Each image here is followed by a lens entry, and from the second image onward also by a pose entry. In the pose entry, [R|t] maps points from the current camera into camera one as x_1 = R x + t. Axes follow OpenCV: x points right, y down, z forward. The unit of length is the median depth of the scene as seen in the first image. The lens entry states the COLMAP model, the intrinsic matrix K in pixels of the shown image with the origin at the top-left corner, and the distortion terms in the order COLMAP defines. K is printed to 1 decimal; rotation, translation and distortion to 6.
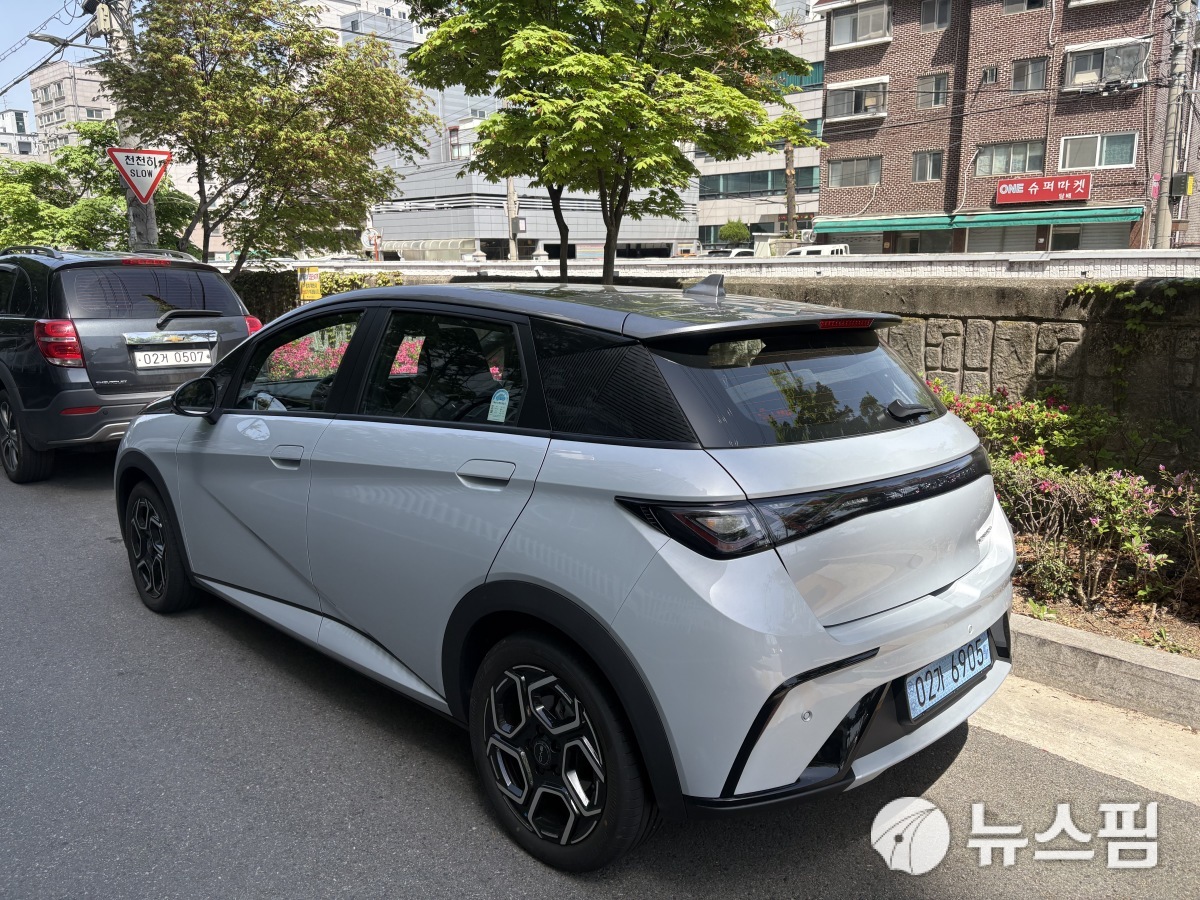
lens RADIAL K [[909.2, 0, 597.7], [0, 909.2, 465.2], [0, 0, 1]] dist [0.004166, 0.004288]
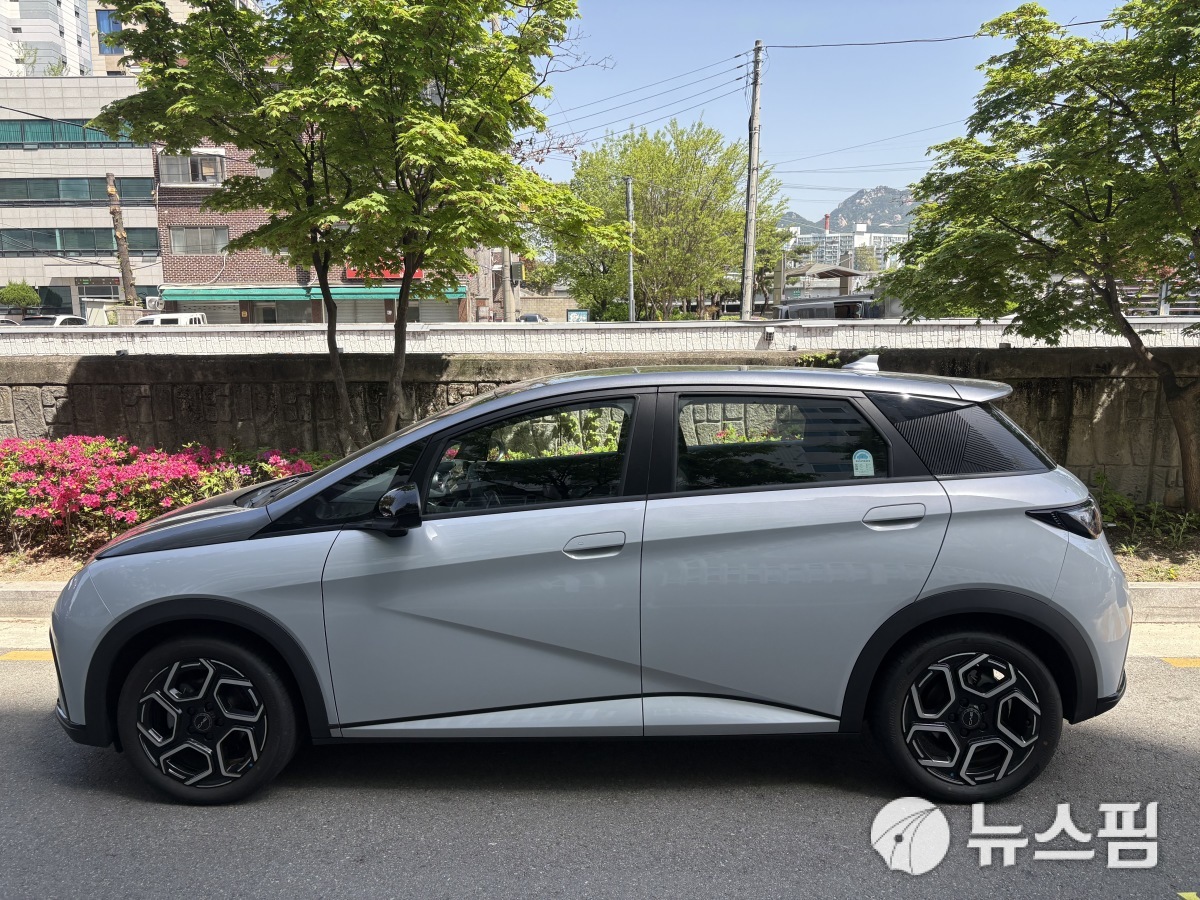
lens RADIAL K [[900.4, 0, 594.3], [0, 900.4, 467.8], [0, 0, 1]] dist [0.048037, -0.064368]
pose [[0.728038, -0.104483, 0.677528, -0.099613], [0.149958, 0.988654, -0.008676, -0.008515], [-0.668934, 0.107917, 0.735446, 0.027260]]
